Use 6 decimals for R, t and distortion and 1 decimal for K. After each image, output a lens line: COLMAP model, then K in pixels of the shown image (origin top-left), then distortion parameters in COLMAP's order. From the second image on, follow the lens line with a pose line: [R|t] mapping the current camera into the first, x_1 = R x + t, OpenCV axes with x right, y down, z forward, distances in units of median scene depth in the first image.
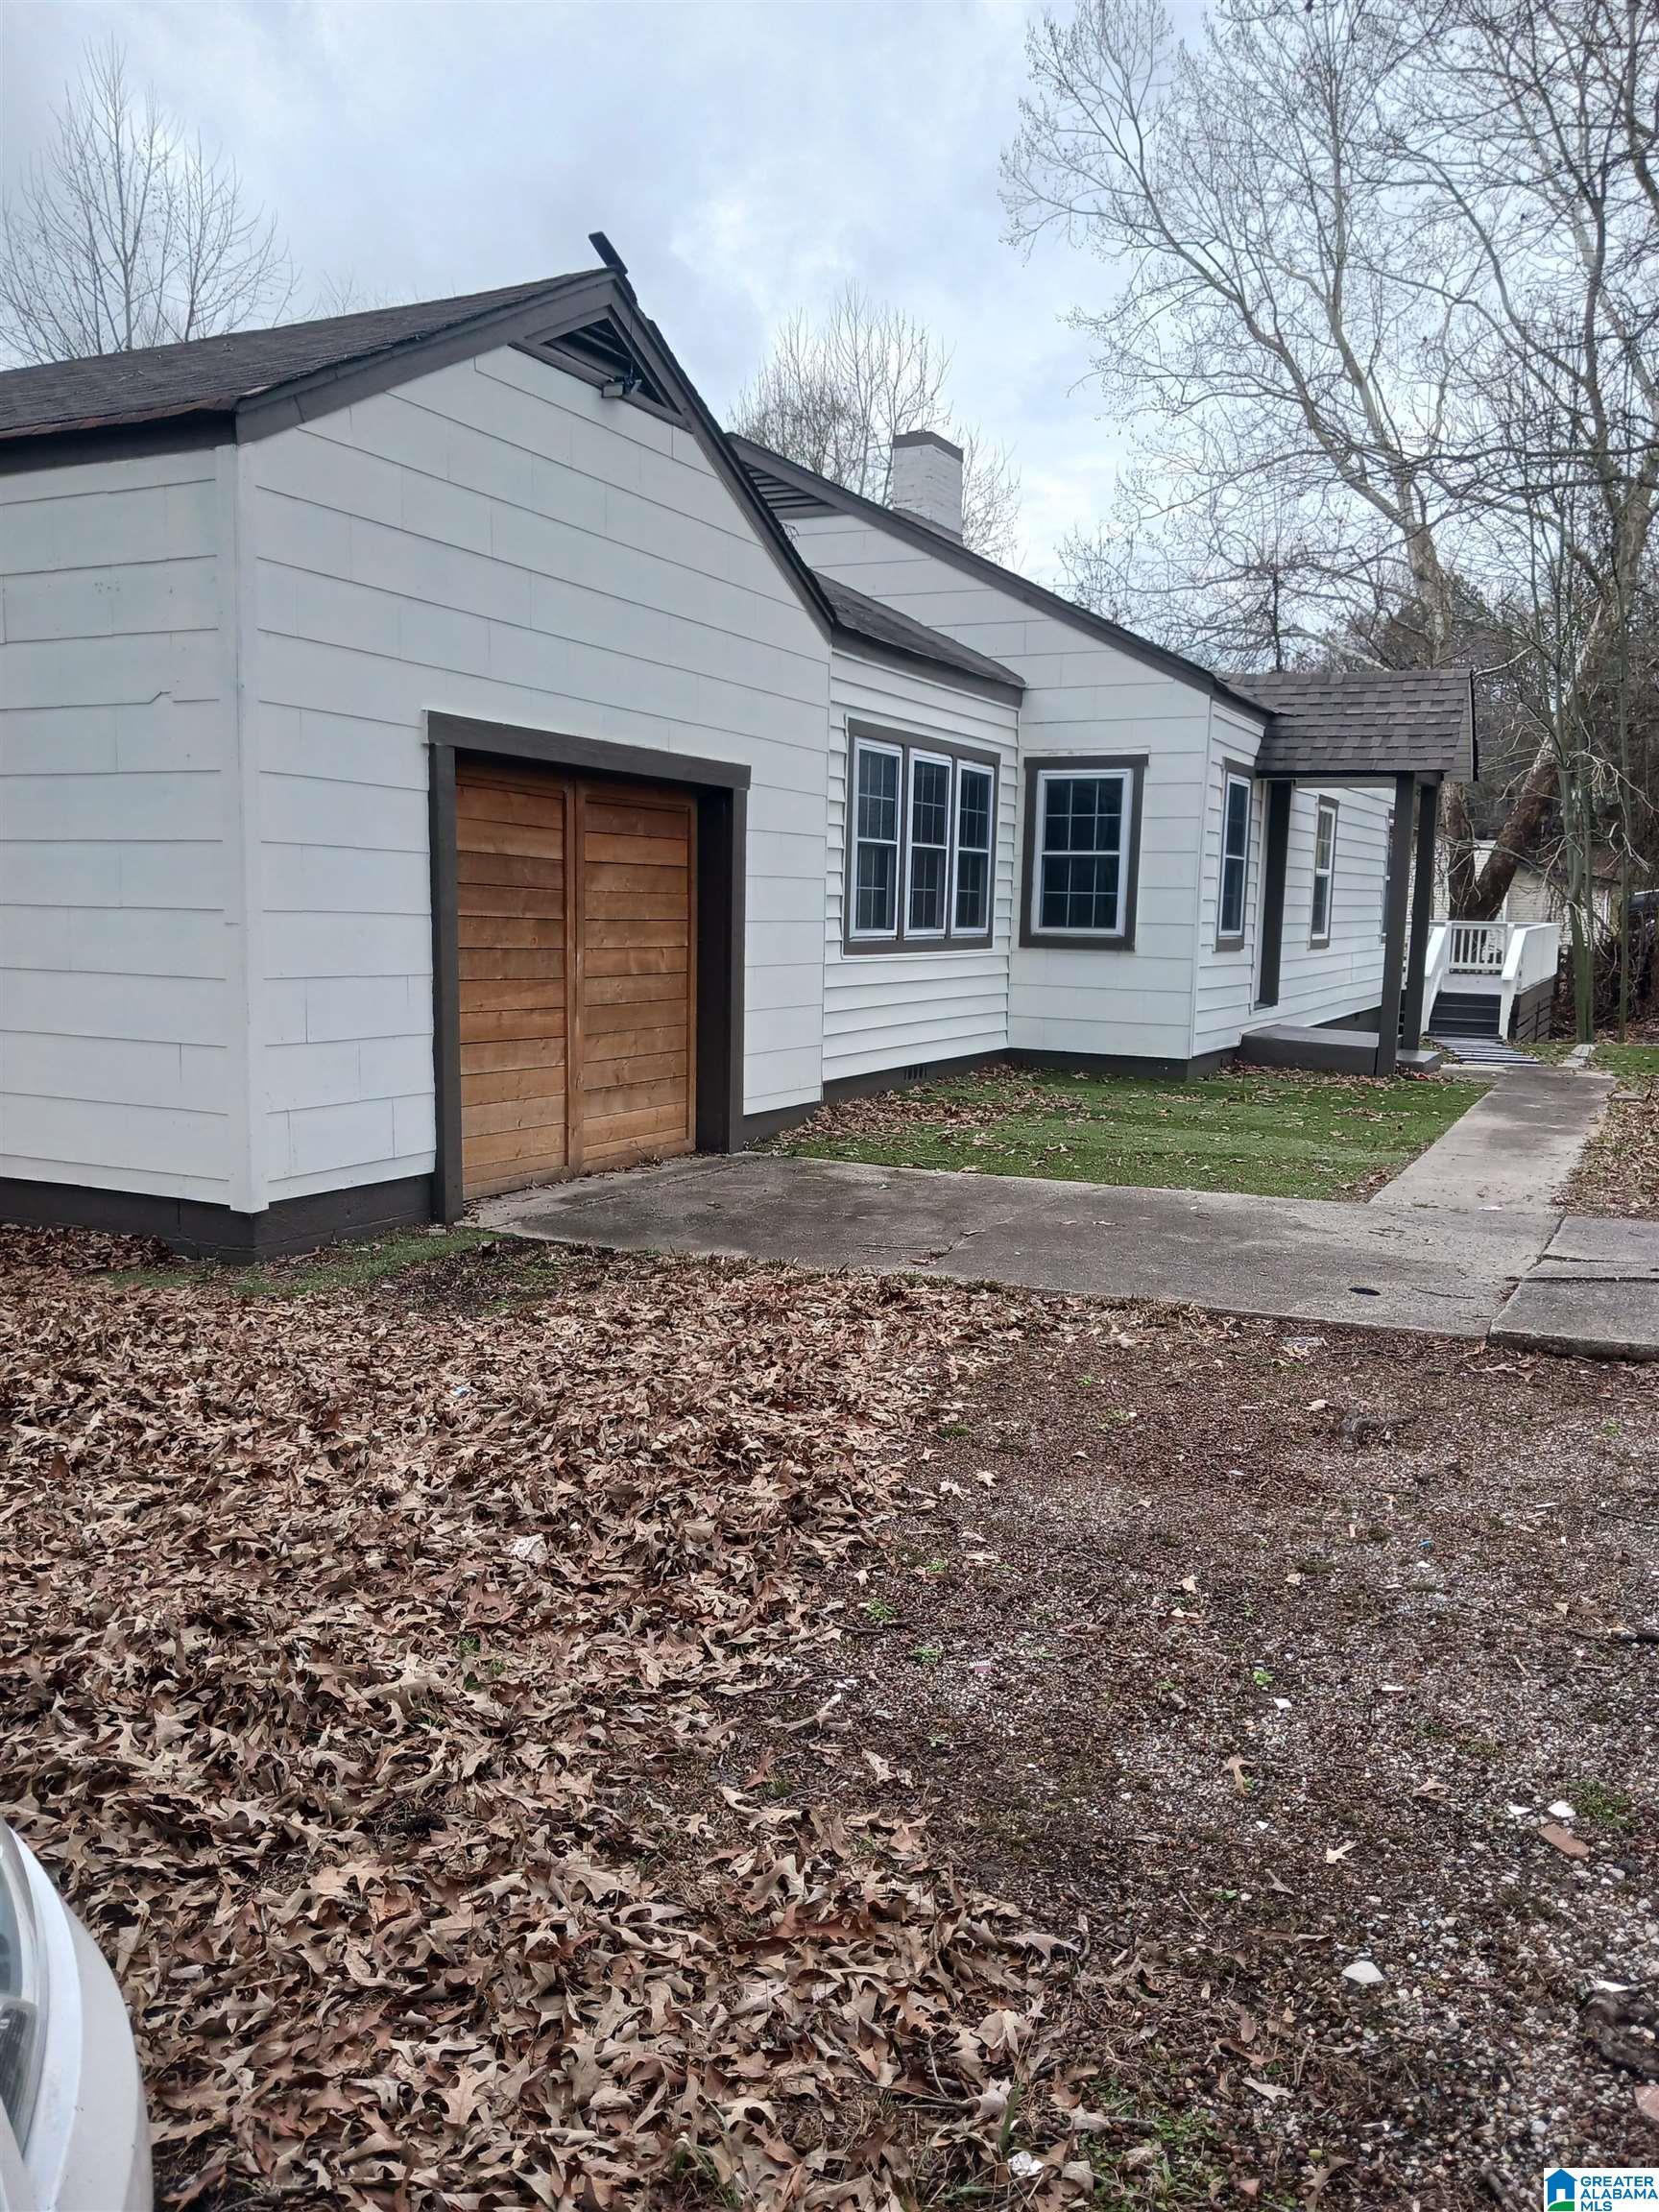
lens RADIAL K [[1742.9, 0, 829.5], [0, 1742.9, 1106.0], [0, 0, 1]] dist [0.171190, -0.252746]
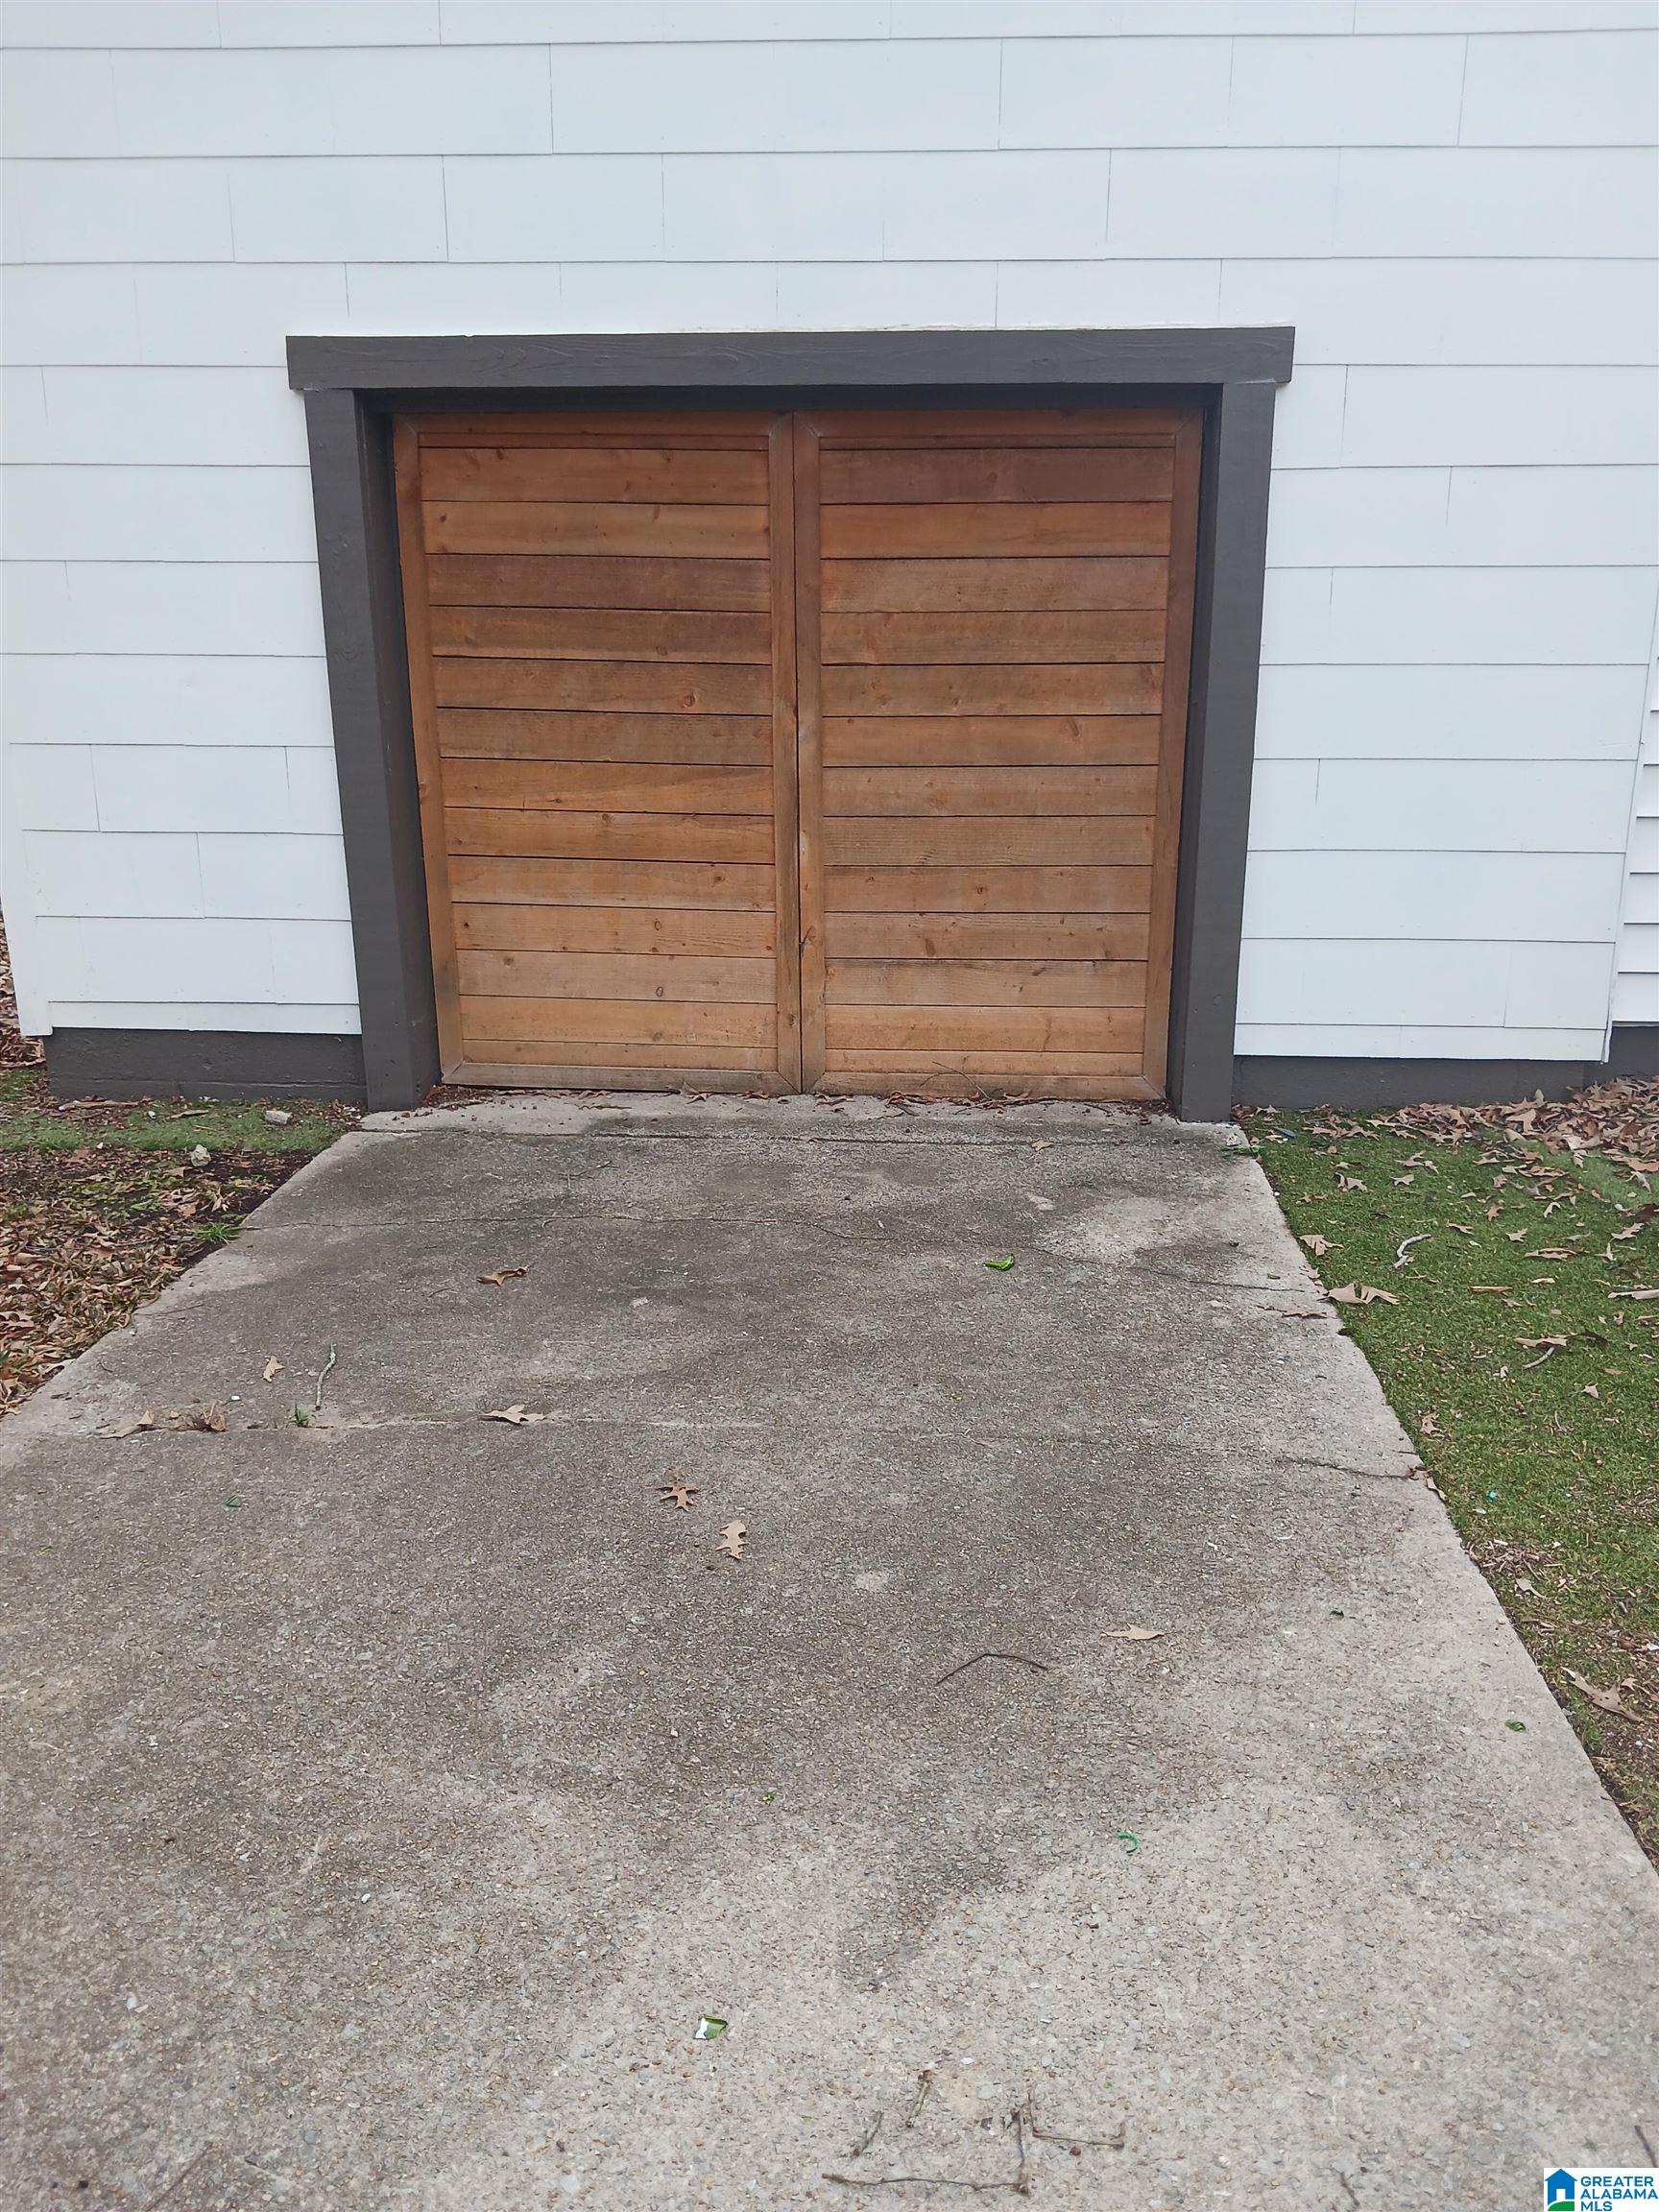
lens RADIAL K [[1742.9, 0, 829.5], [0, 1742.9, 1106.0], [0, 0, 1]] dist [0.171190, -0.252746]
pose [[0.387051, 0.236764, -0.891142, 0.290497], [-0.096737, 0.971564, 0.216115, -0.062918], [0.916970, 0.002559, 0.398949, 0.534244]]
